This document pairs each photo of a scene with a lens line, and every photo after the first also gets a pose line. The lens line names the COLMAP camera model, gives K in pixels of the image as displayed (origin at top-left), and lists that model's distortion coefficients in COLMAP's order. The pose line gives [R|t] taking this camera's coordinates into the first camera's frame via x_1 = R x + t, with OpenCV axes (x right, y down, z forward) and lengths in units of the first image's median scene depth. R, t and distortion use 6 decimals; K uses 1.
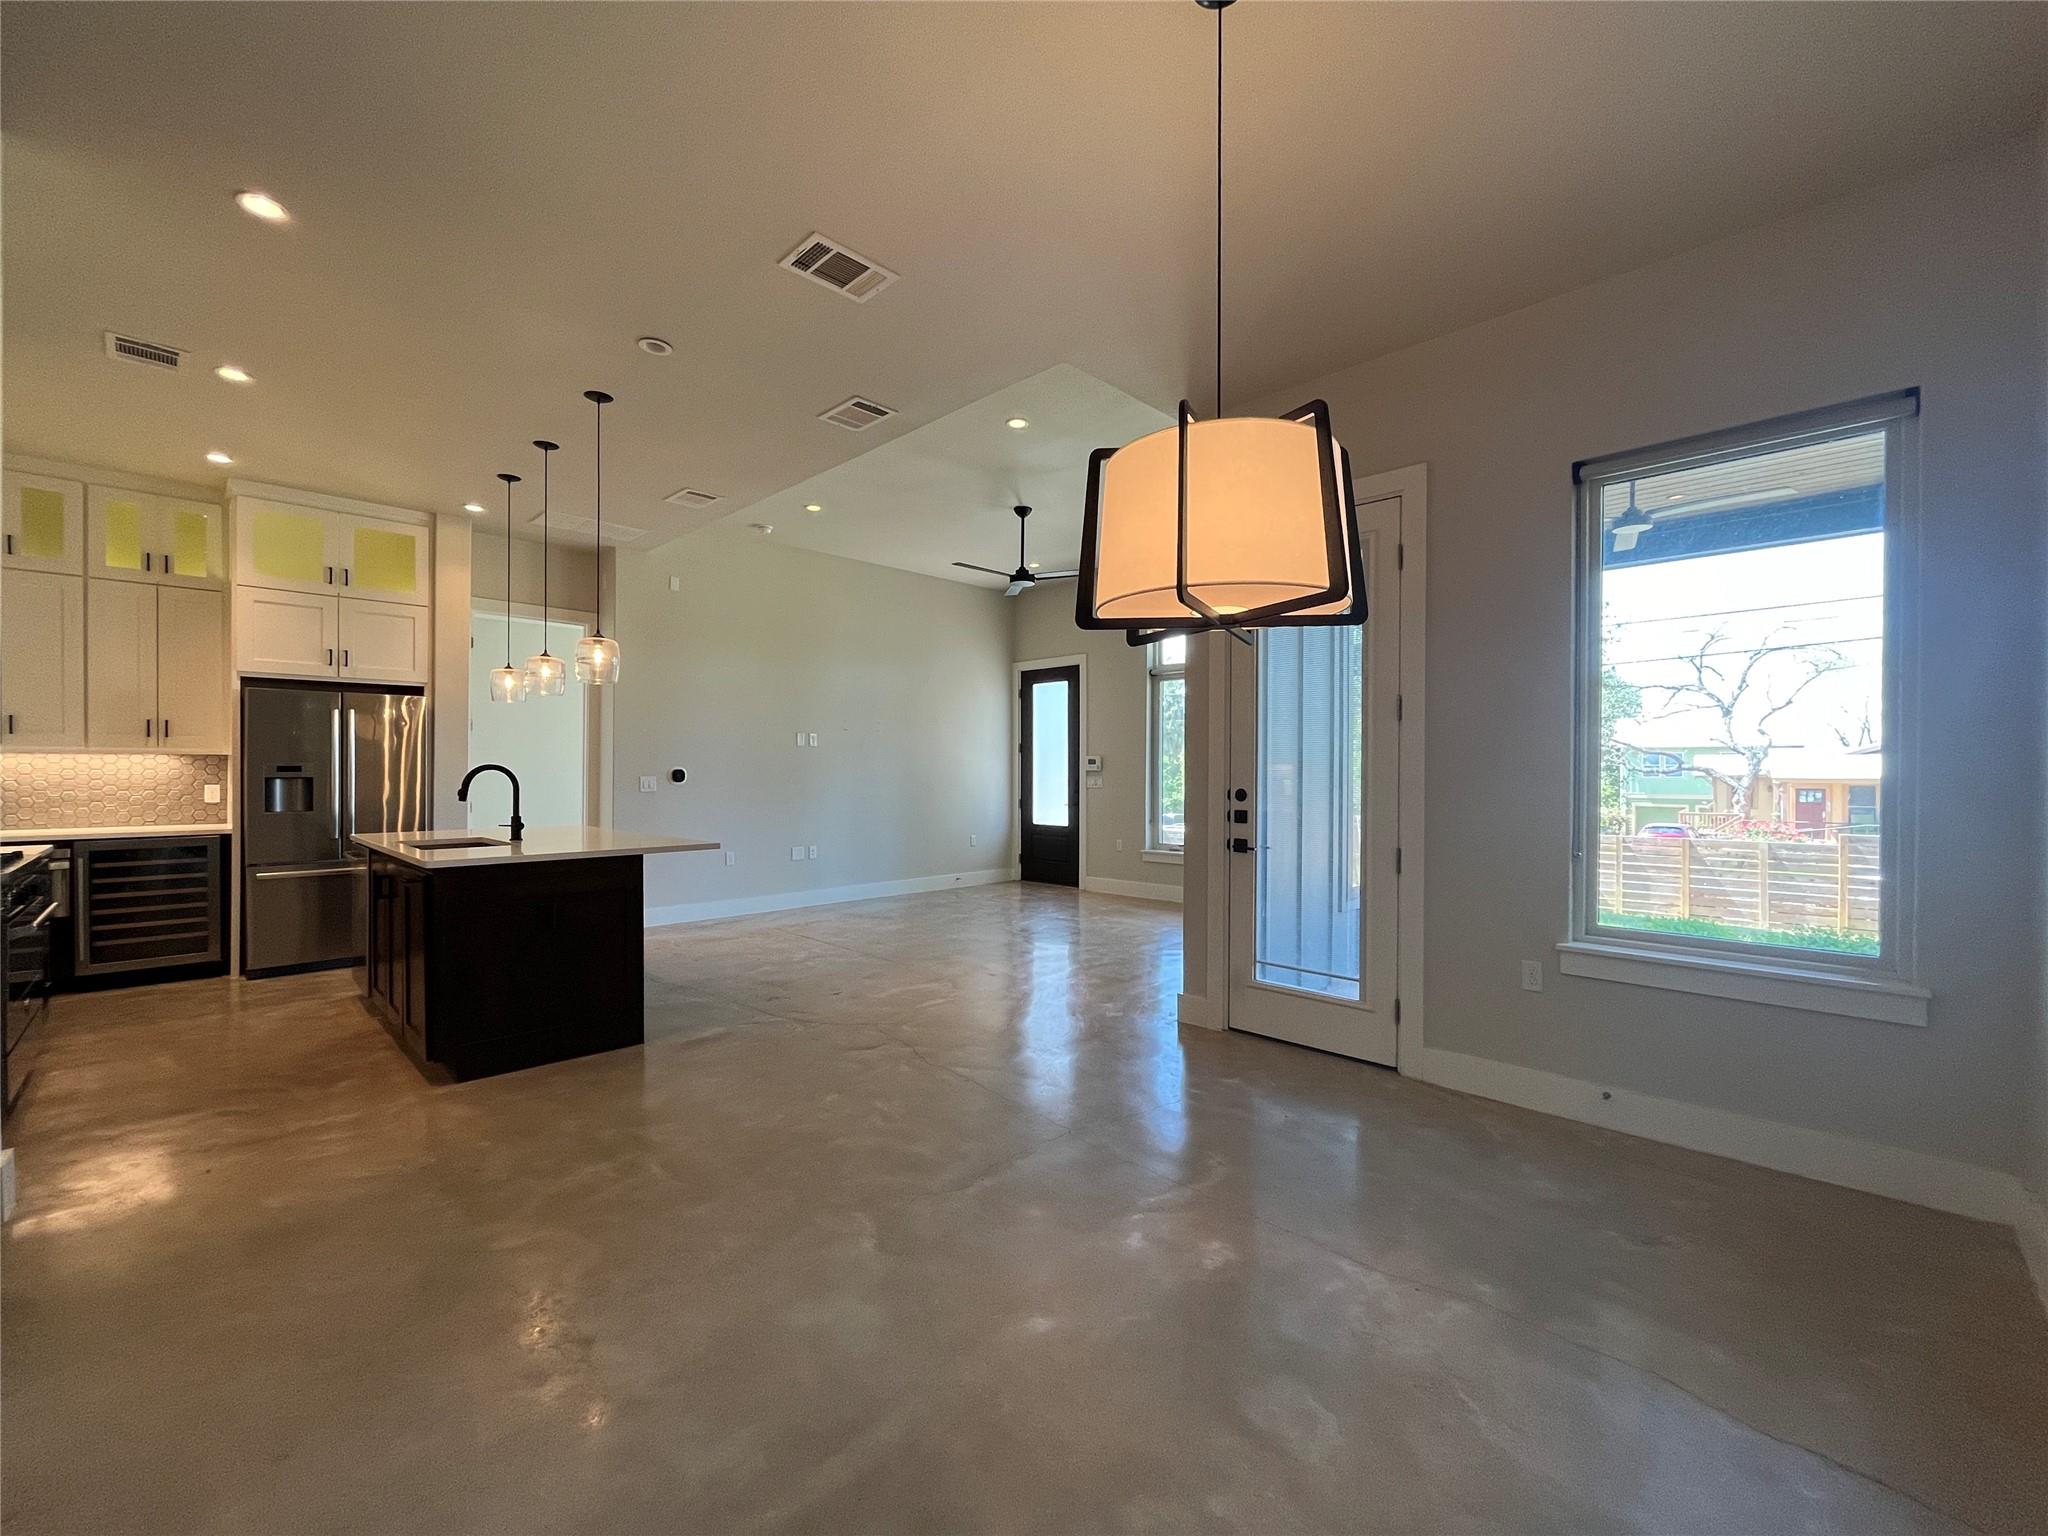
lens RADIAL K [[839.3, 0, 1022.4], [0, 839.3, 772.6], [0, 0, 1]] dist [-0.001495, -0.001439]
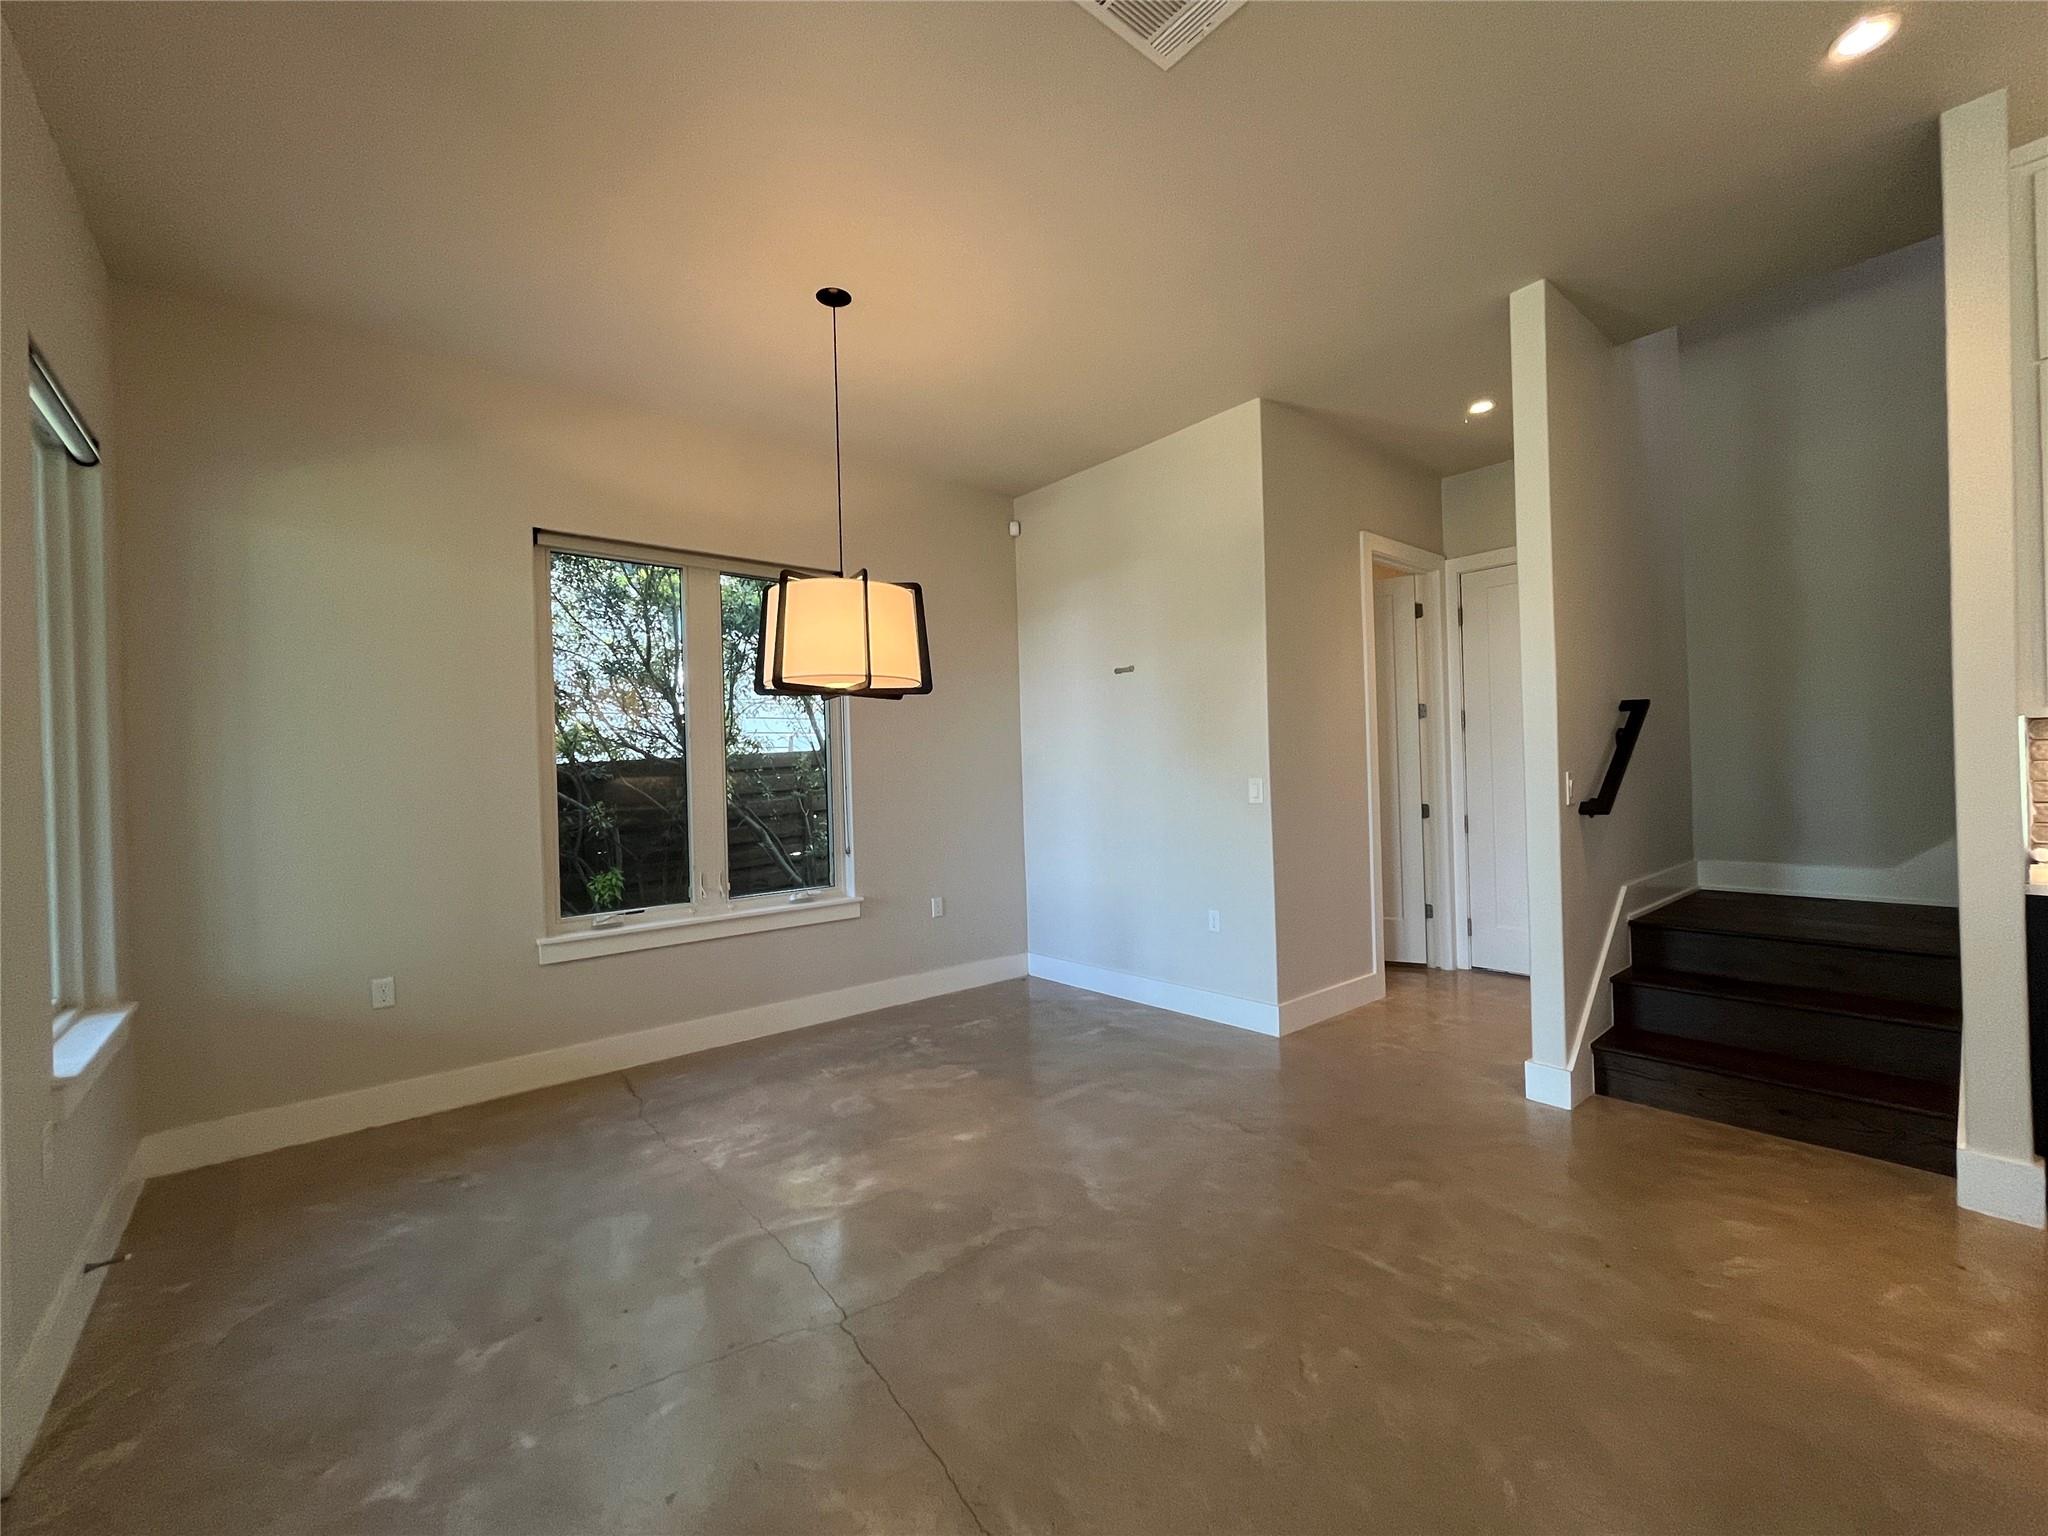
lens RADIAL K [[839.3, 0, 1022.5], [0, 839.3, 774.2], [0, 0, 1]] dist [-0.001495, -0.001439]
pose [[-0.995694, 0.025384, 0.089163, -0.090006], [0.025715, 0.999666, 0.002564, -0.005512], [-0.089068, 0.004846, -0.996014, 0.936852]]
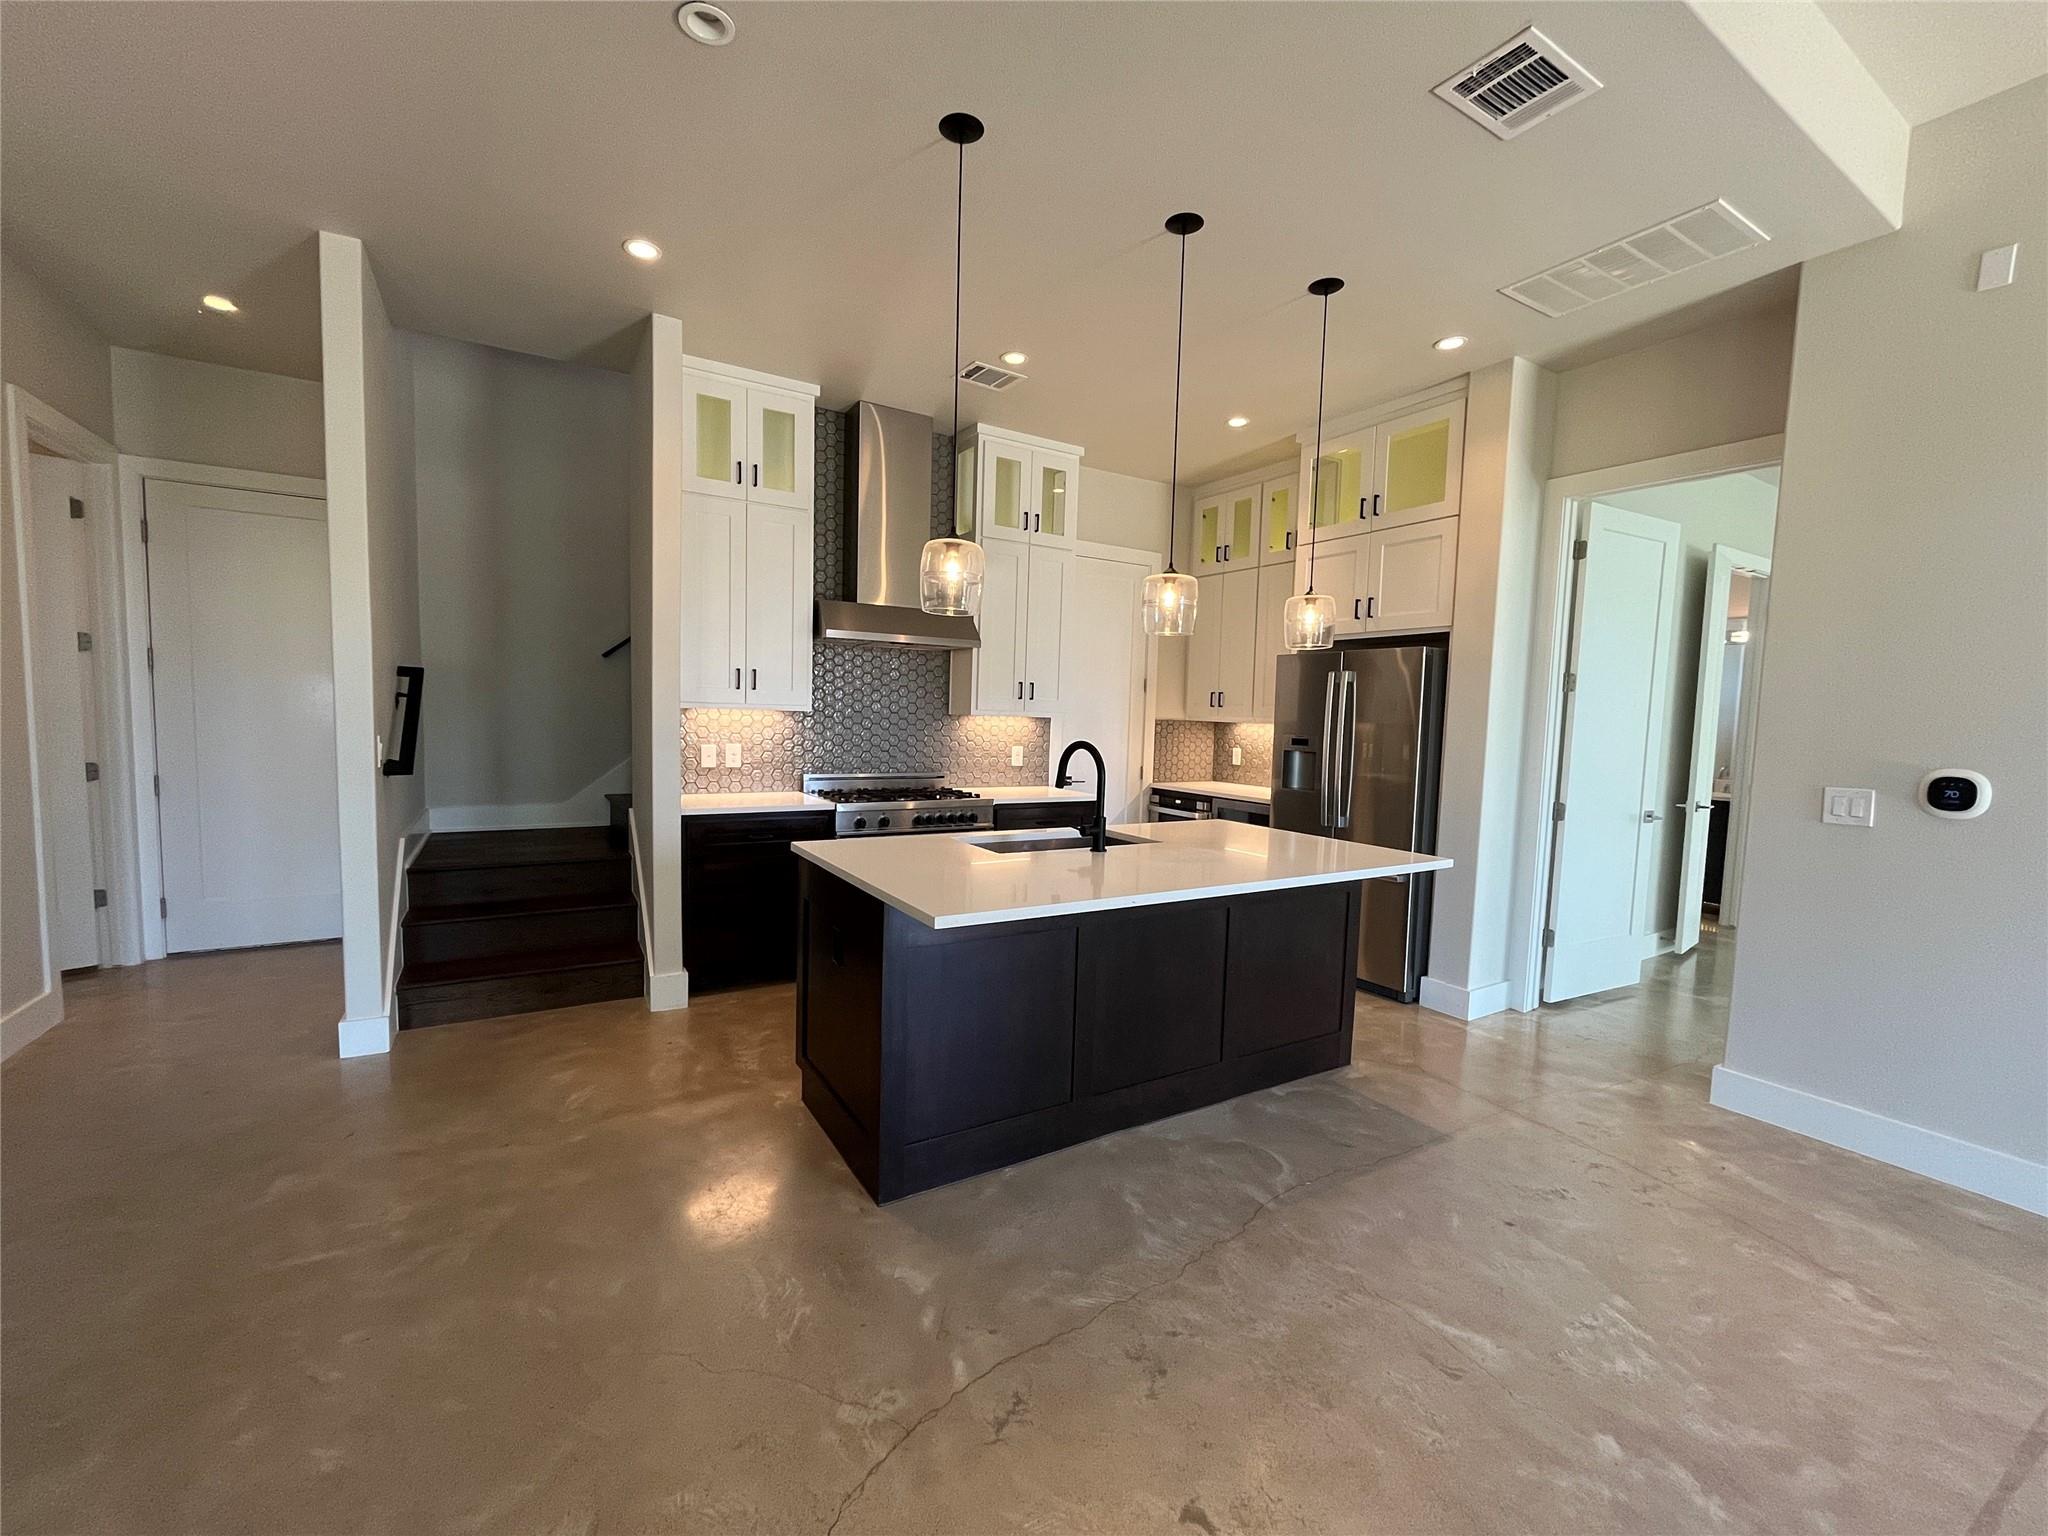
lens RADIAL K [[839.3, 0, 1025.3], [0, 839.3, 772.5], [0, 0, 1]] dist [-0.001495, -0.001439]
pose [[-0.238147, 0.062555, -0.969213, 0.069200], [-0.029900, 0.996978, 0.071694, -0.027419], [0.970769, 0.046053, -0.235557, 0.921665]]
